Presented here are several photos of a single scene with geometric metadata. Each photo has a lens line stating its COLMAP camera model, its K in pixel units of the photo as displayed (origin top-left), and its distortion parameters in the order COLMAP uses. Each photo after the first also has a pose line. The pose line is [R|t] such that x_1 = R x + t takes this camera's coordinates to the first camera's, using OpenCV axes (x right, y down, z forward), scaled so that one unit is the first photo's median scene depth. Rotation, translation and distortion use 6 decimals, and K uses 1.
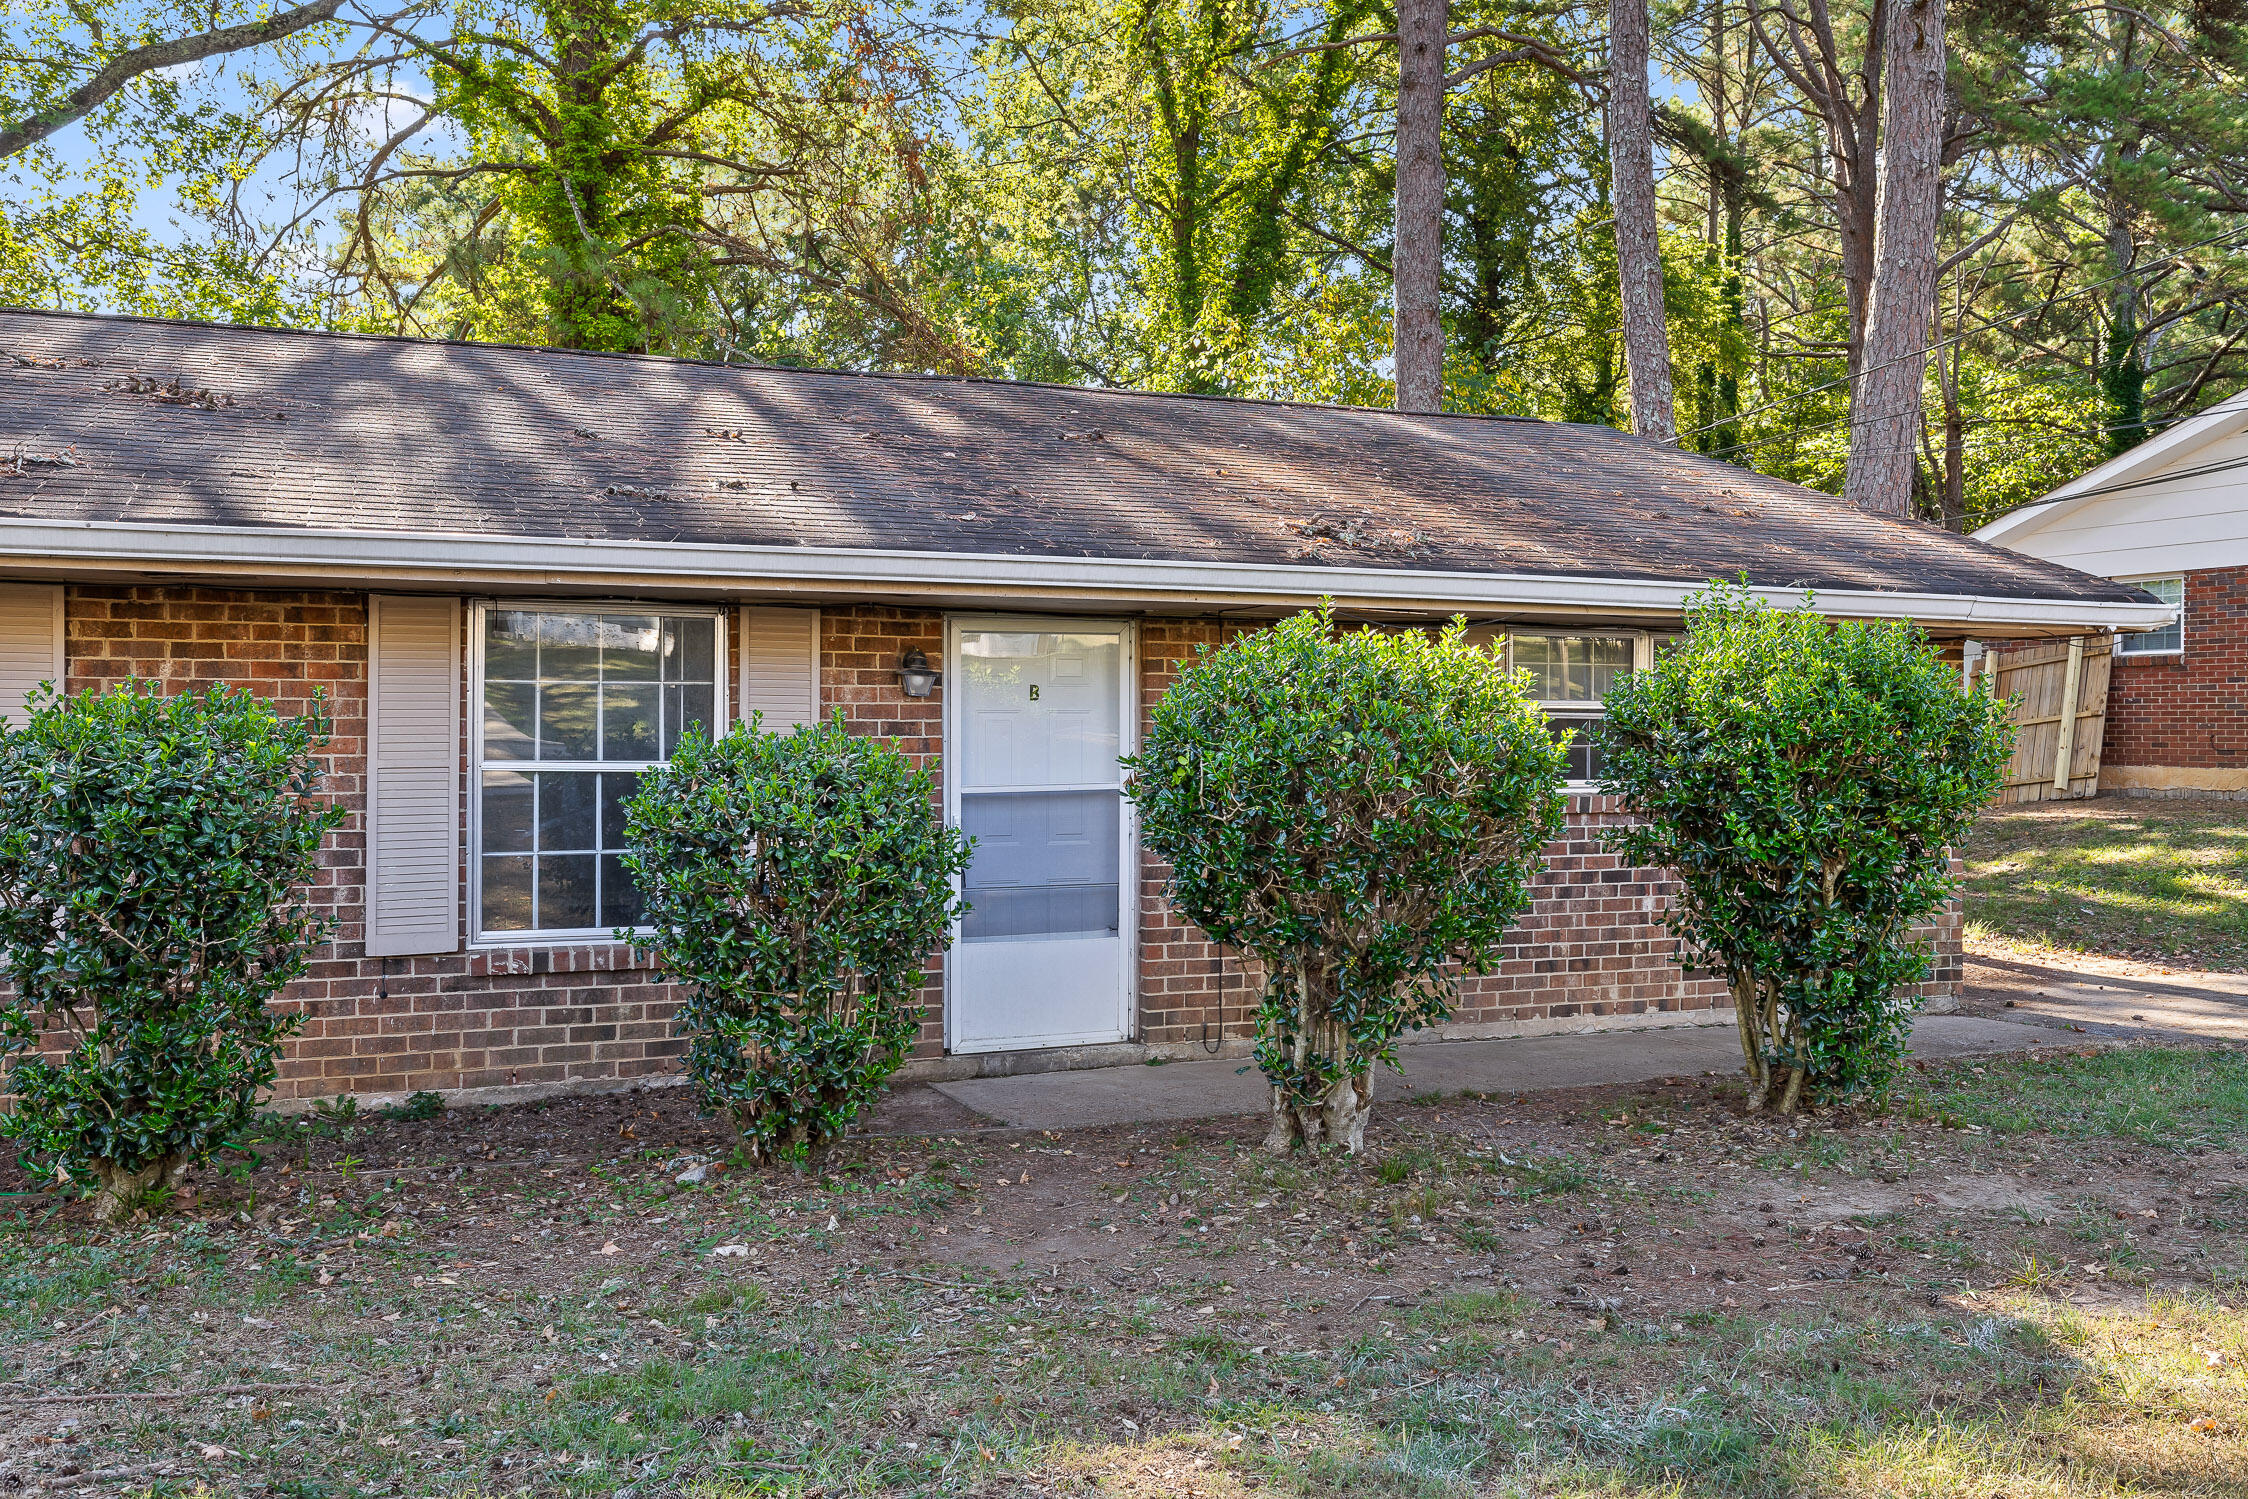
lens RADIAL K [[1878.0, 0, 1119.0], [0, 1878.0, 743.9], [0, 0, 1]] dist [-0.000343, 0.001753]
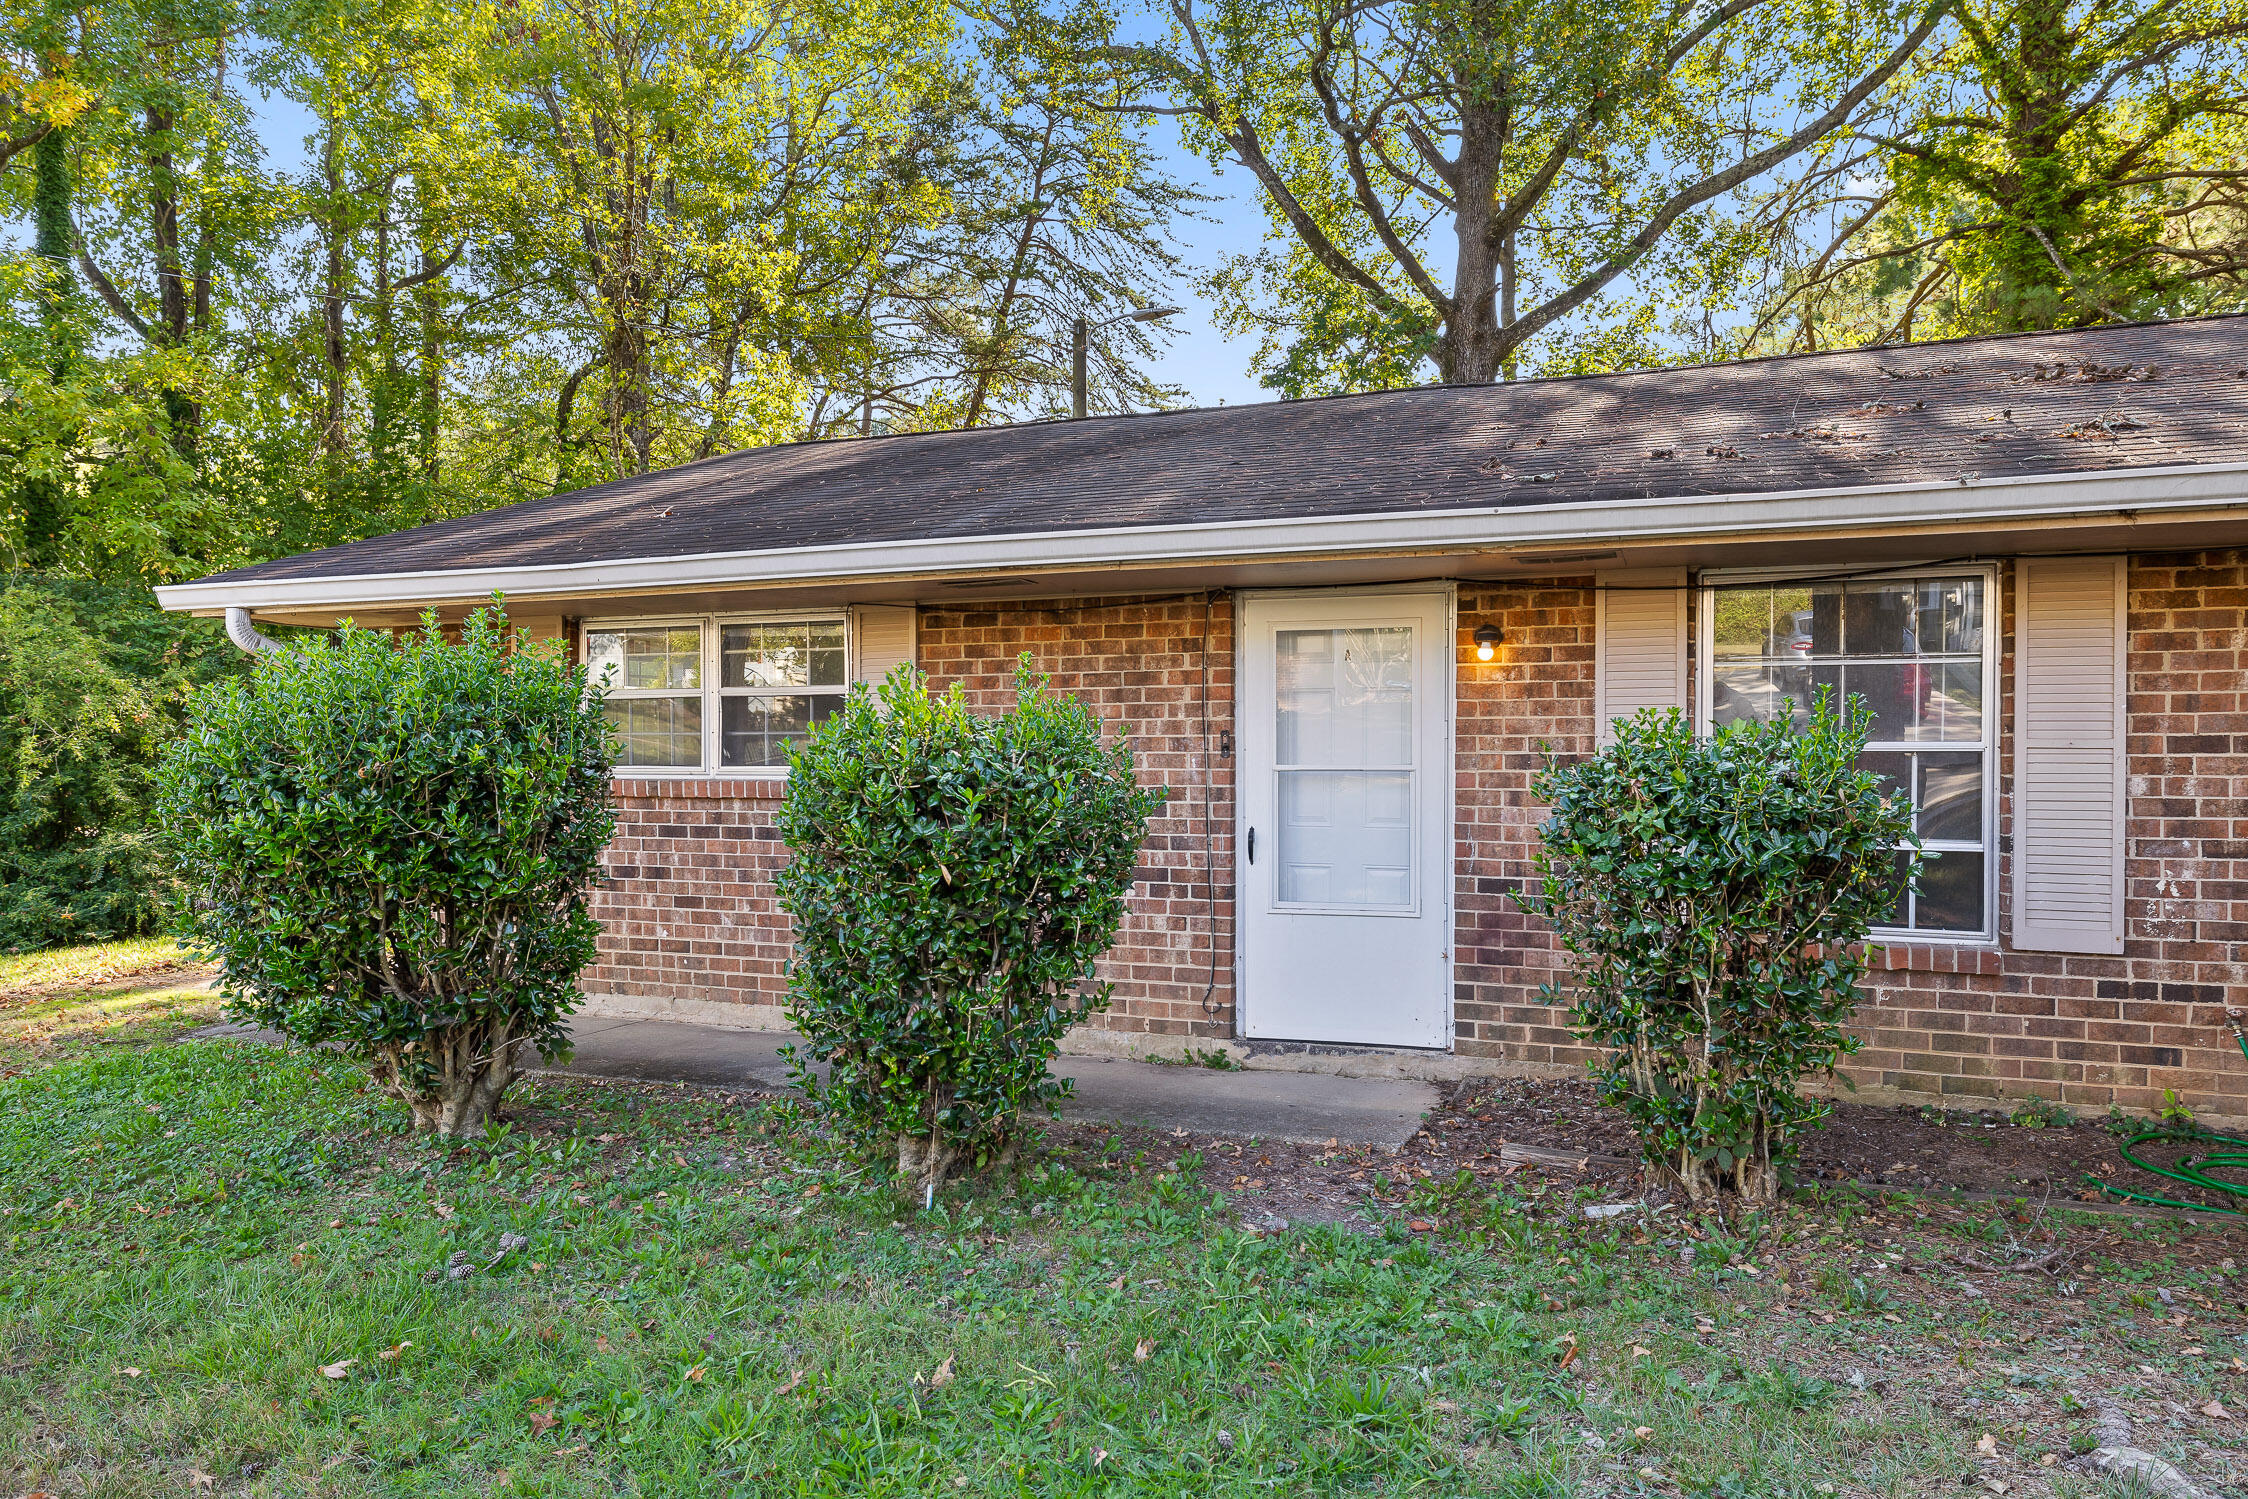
lens RADIAL K [[1448.2, 0, 1133.7], [0, 1448.2, 801.6], [0, 0, 1]] dist [0.006057, 0.000493]
pose [[0.741397, 0.018443, -0.670813, -0.370436], [0.000560, 0.999605, 0.028102, 0.016292], [0.671066, -0.021211, 0.741094, 0.096369]]
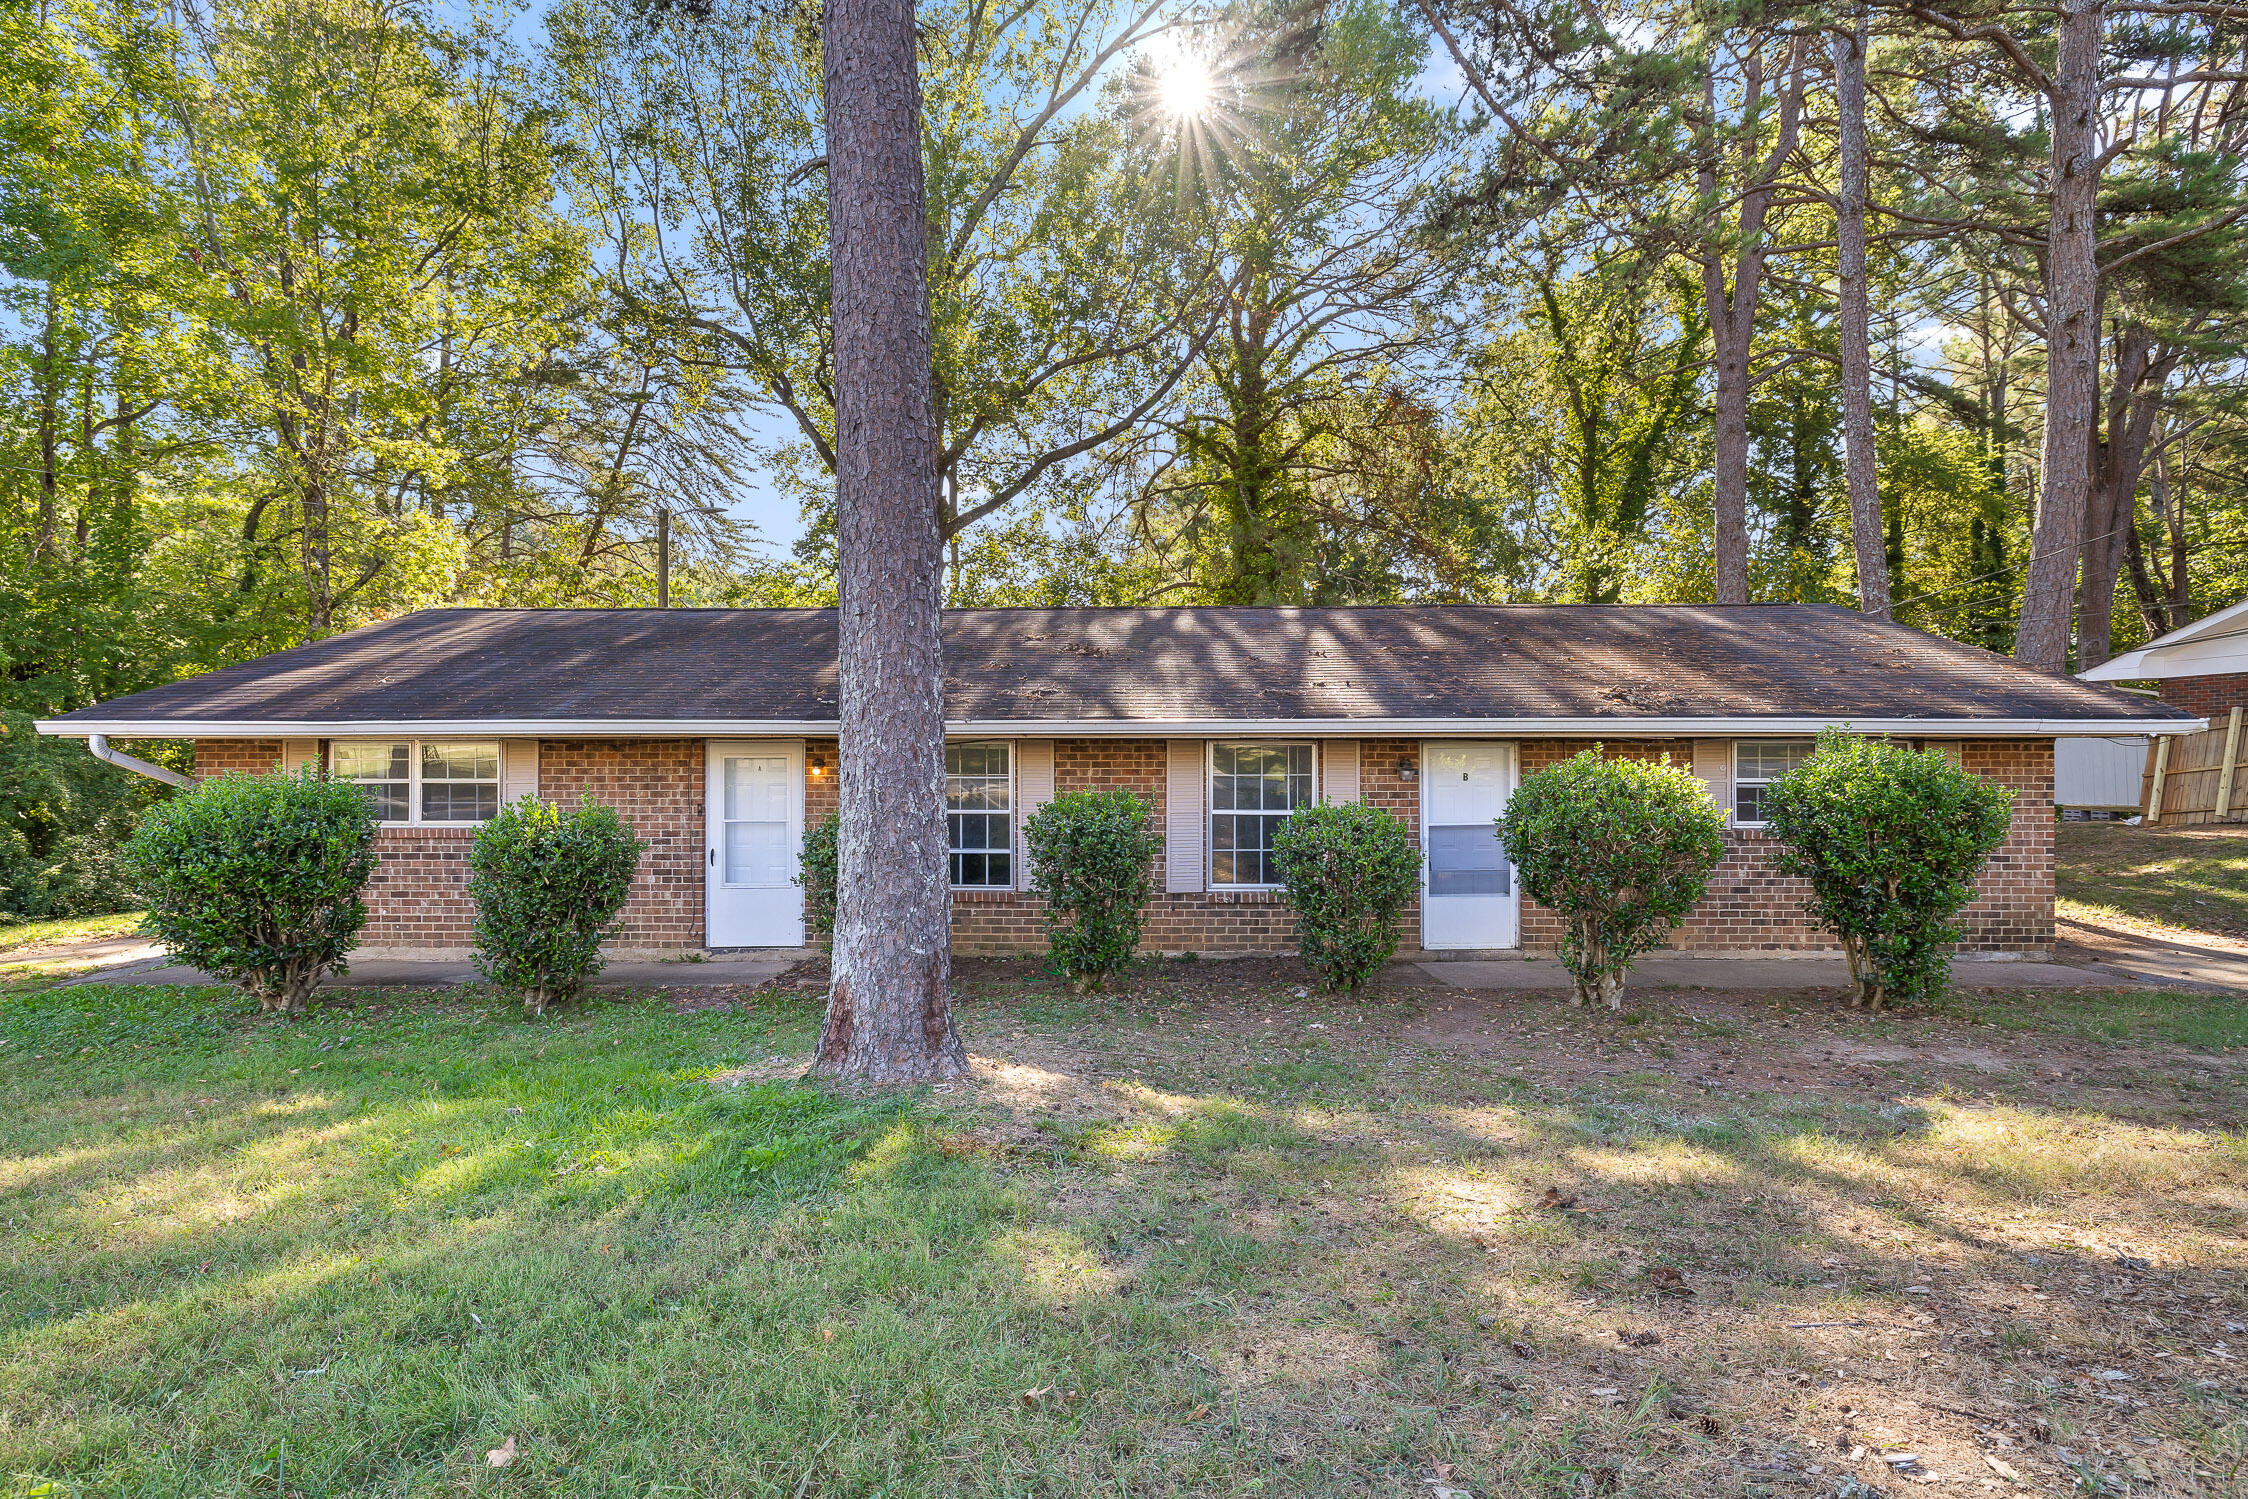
lens RADIAL K [[1071.7, 0, 1125.8], [0, 1071.7, 754.0], [0, 0, 1]] dist [-0.005370, 0.001295]
pose [[0.924269, -0.005516, -0.381701, 0.061356], [0.002410, 0.999960, -0.008613, -0.044687], [0.381733, 0.007041, 0.924246, -0.240826]]
